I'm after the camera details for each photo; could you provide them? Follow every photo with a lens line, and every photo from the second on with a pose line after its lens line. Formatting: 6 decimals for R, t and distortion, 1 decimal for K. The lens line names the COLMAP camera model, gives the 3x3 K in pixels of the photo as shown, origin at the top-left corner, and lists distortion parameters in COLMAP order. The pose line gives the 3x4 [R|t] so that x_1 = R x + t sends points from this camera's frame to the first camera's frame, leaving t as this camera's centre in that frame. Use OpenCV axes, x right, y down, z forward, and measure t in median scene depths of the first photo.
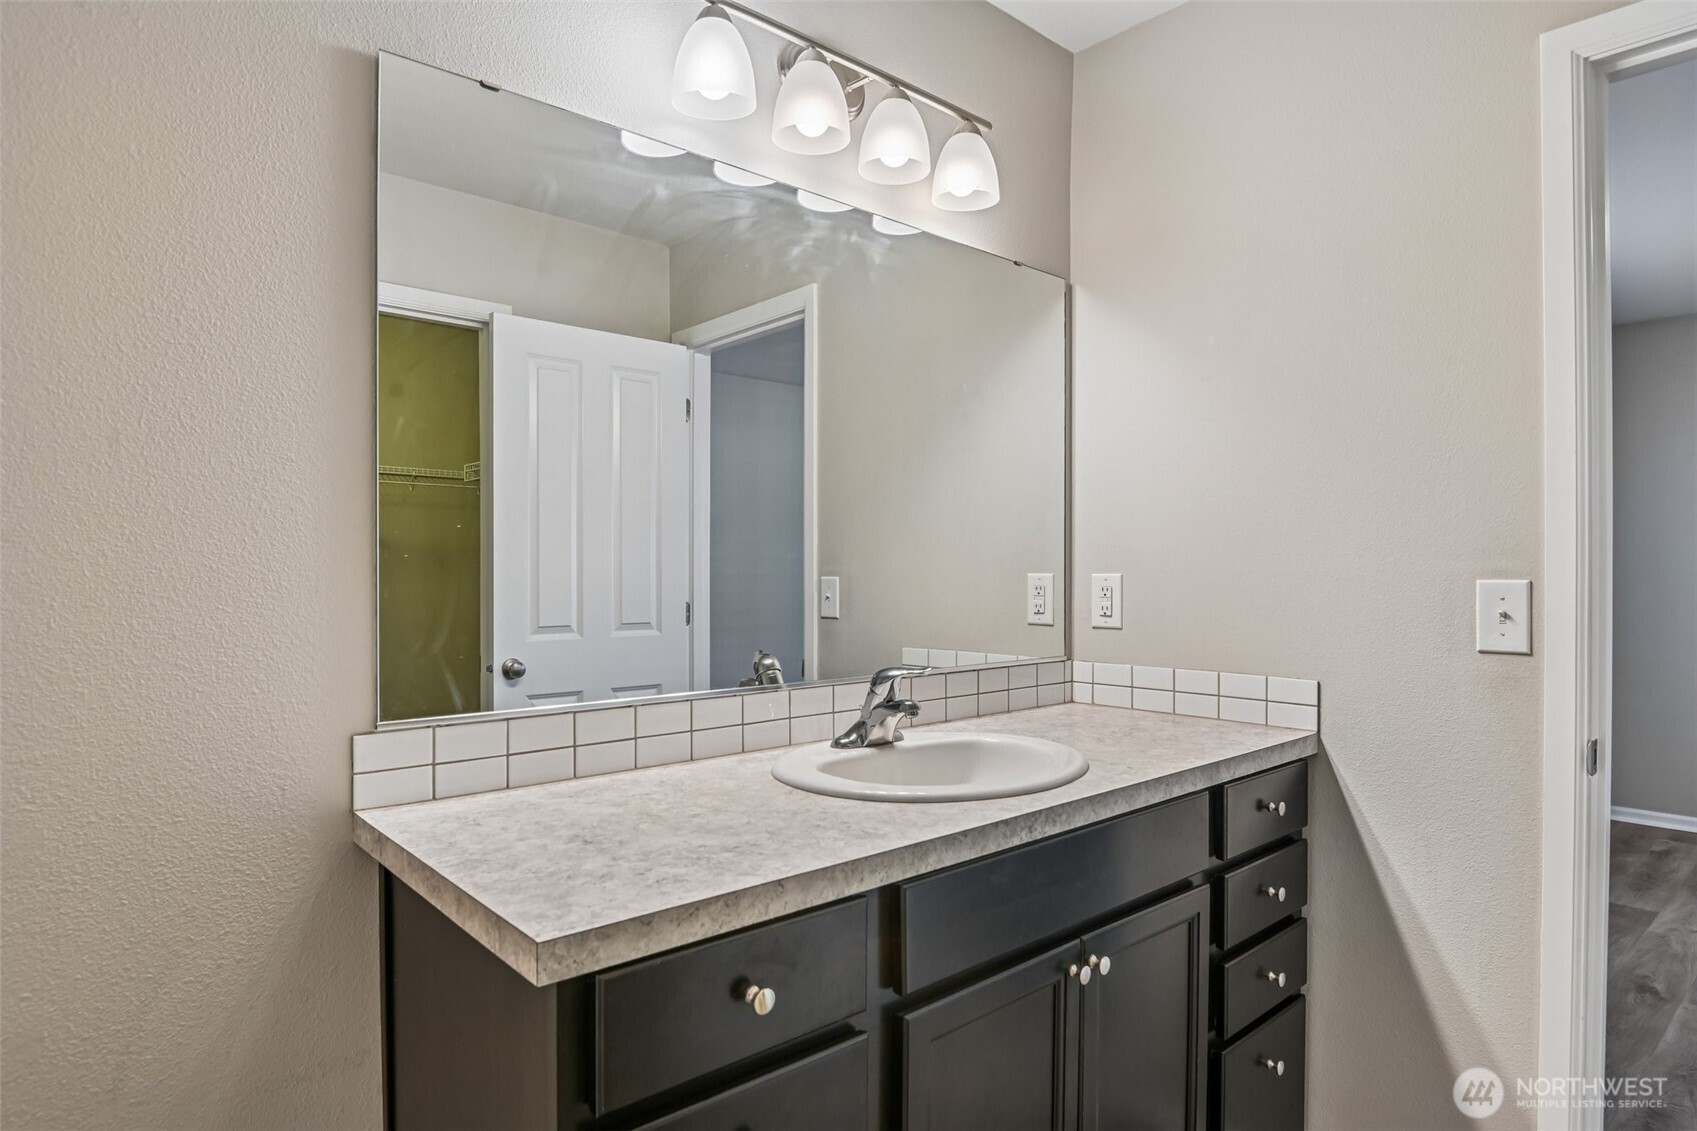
lens RADIAL K [[941.7, 0, 887.7], [0, 941.7, 562.4], [0, 0, 1]] dist [-0.019719, -0.000696]
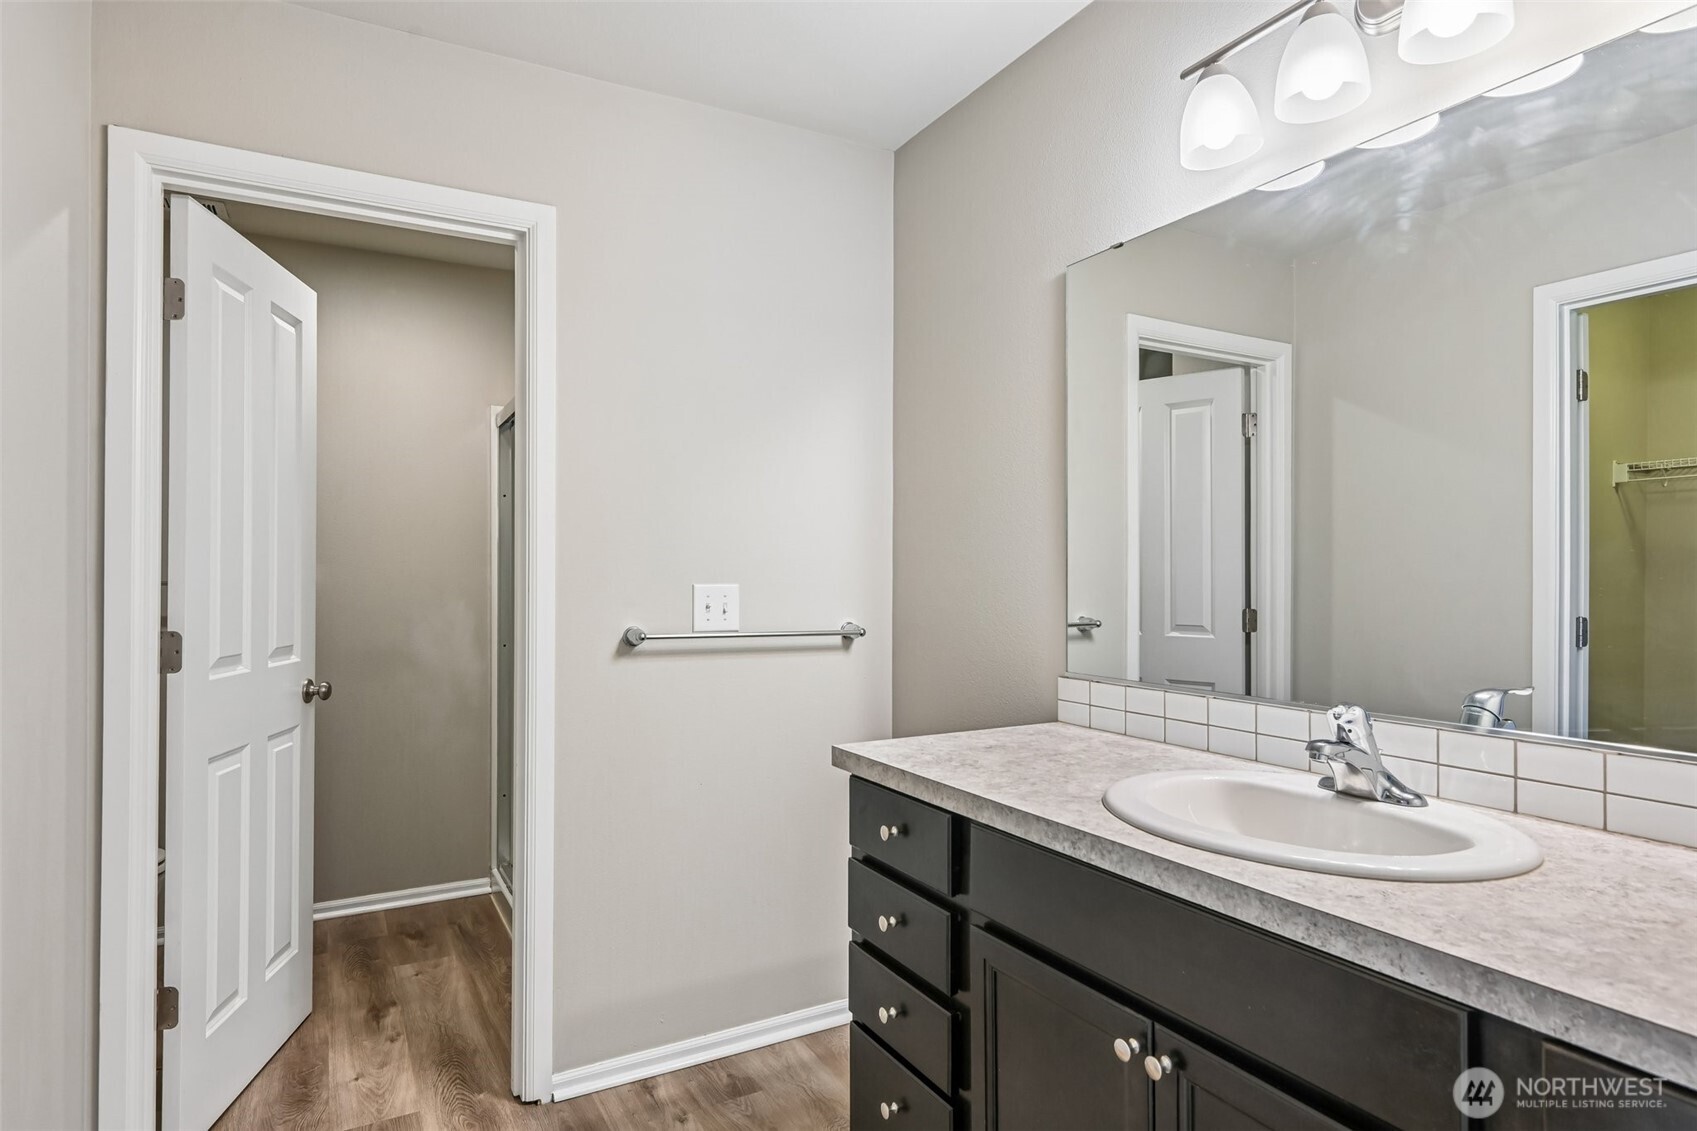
lens RADIAL K [[941.7, 0, 842.2], [0, 941.7, 571.3], [0, 0, 1]] dist [-0.019719, -0.000696]
pose [[-0.234176, -0.010472, -0.972138, 1.116086], [0.001504, 0.999937, -0.011134, 0.009169], [0.972193, -0.004070, -0.234146, 0.956625]]
